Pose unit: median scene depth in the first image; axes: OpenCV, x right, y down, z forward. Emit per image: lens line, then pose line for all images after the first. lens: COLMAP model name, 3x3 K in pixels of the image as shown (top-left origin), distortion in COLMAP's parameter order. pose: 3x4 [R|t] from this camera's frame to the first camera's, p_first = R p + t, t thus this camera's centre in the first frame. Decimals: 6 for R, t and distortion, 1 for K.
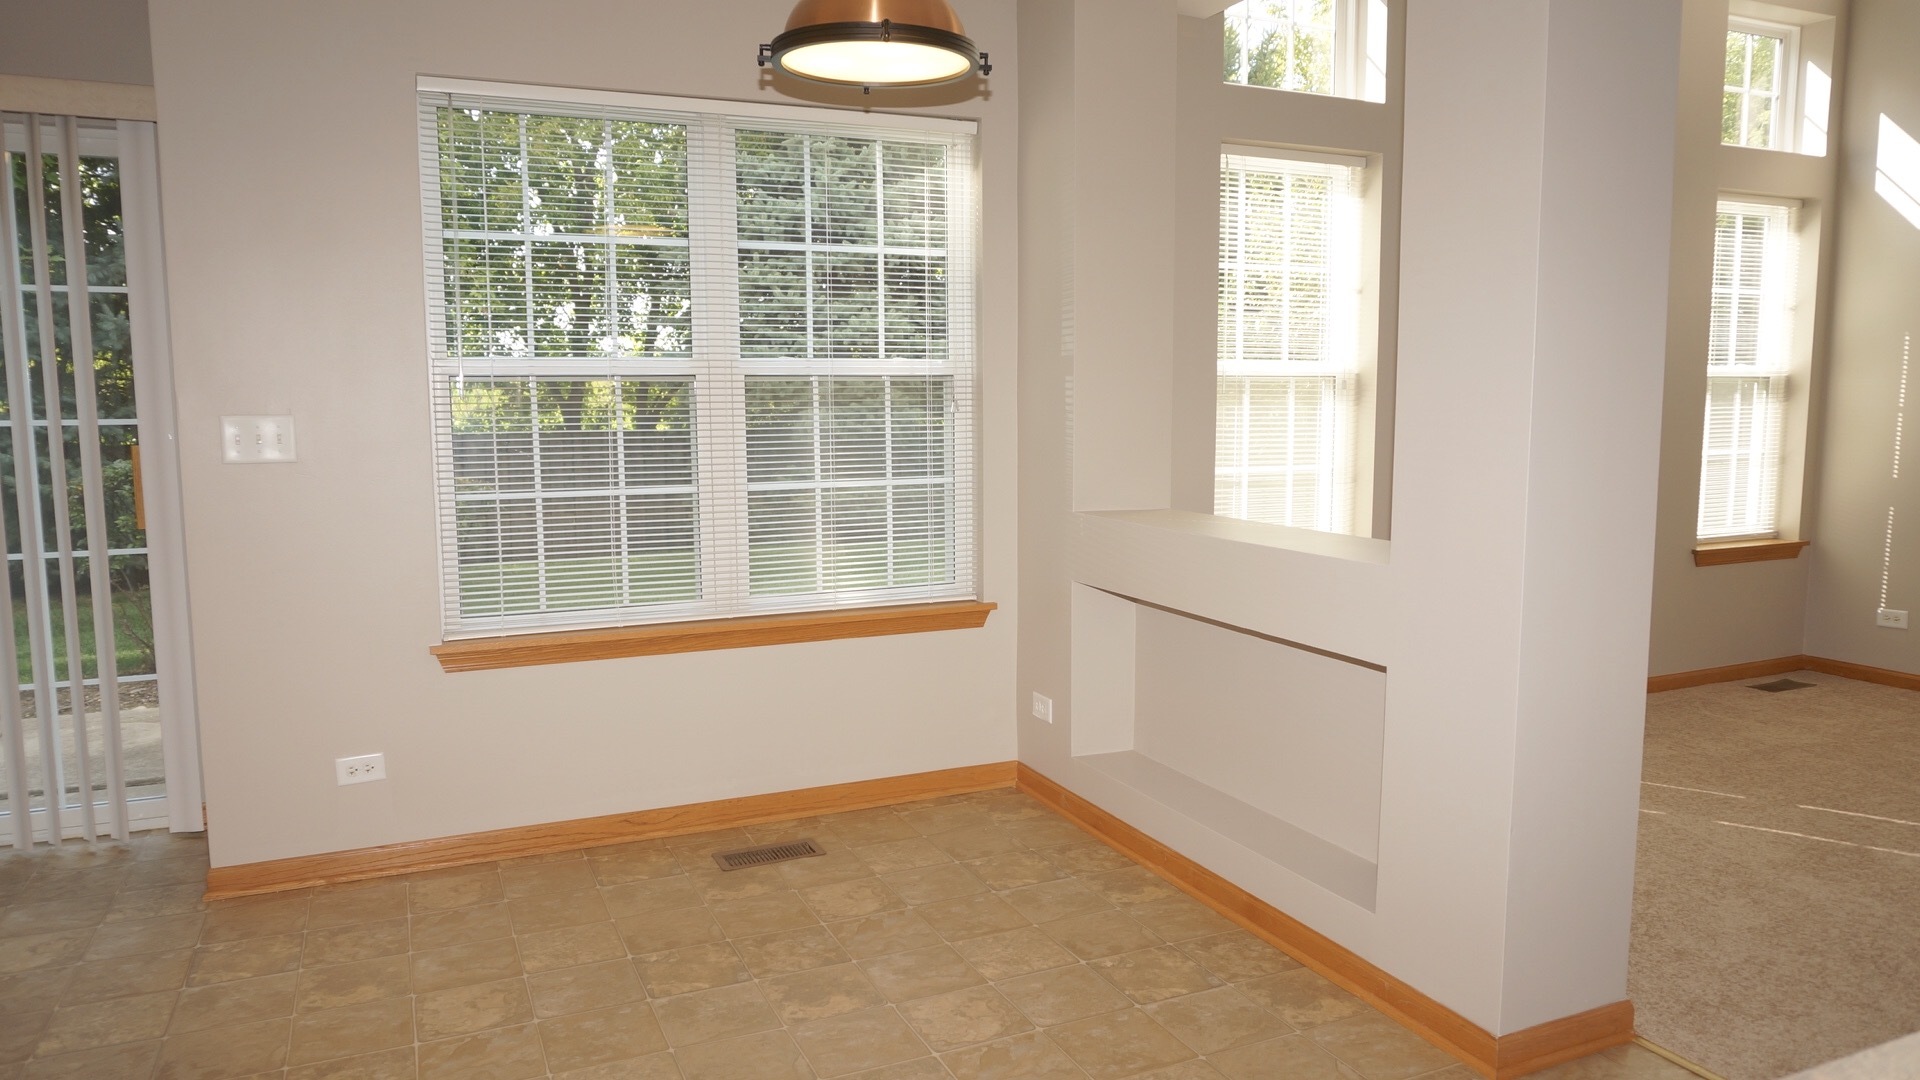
lens RADIAL K [[1301.3, 0, 962.2], [0, 1301.3, 539.7], [0, 0, 1]] dist [-0.052331, 0.046717]
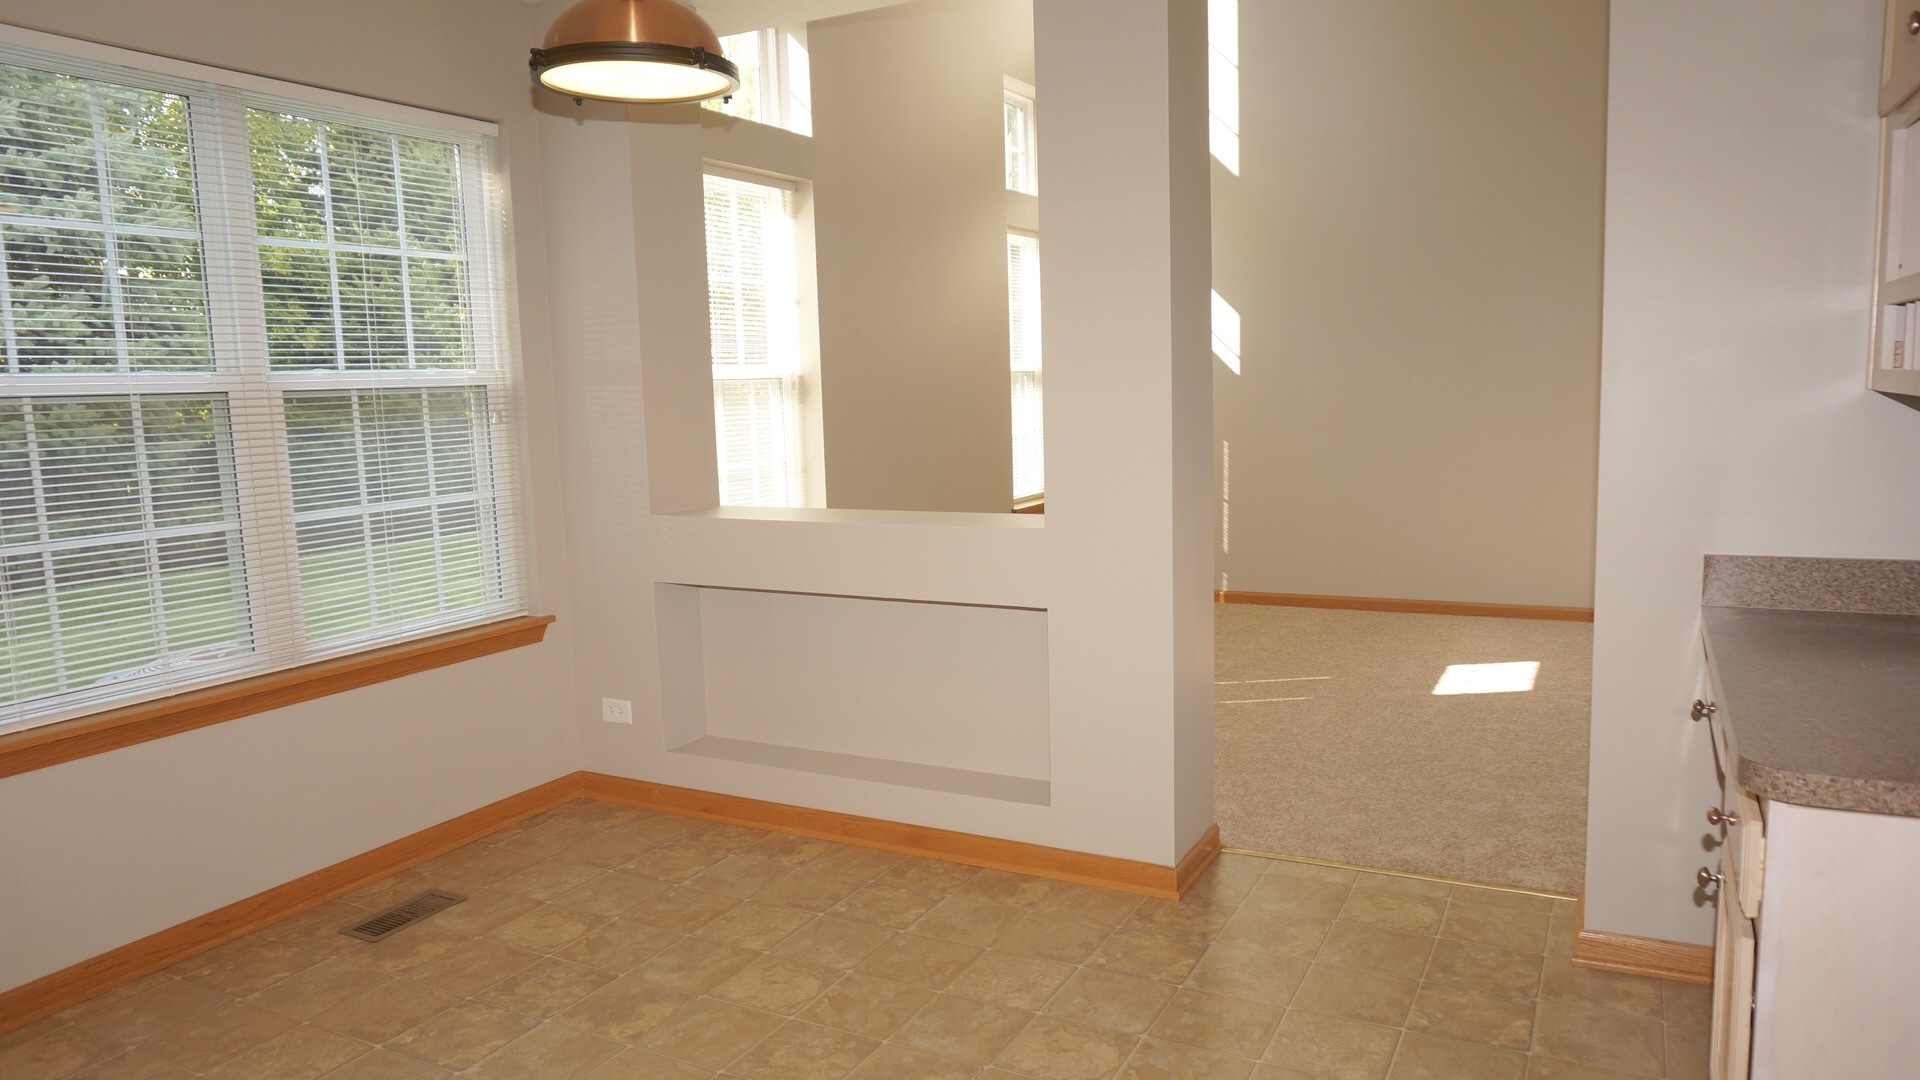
lens RADIAL K [[1301.3, 0, 955.6], [0, 1301.3, 538.9], [0, 0, 1]] dist [-0.052331, 0.046717]
pose [[0.788940, -0.094021, 0.607235, -0.370929], [0.095464, 0.994980, 0.030027, -0.010453], [-0.607010, 0.034280, 0.793955, 0.038329]]
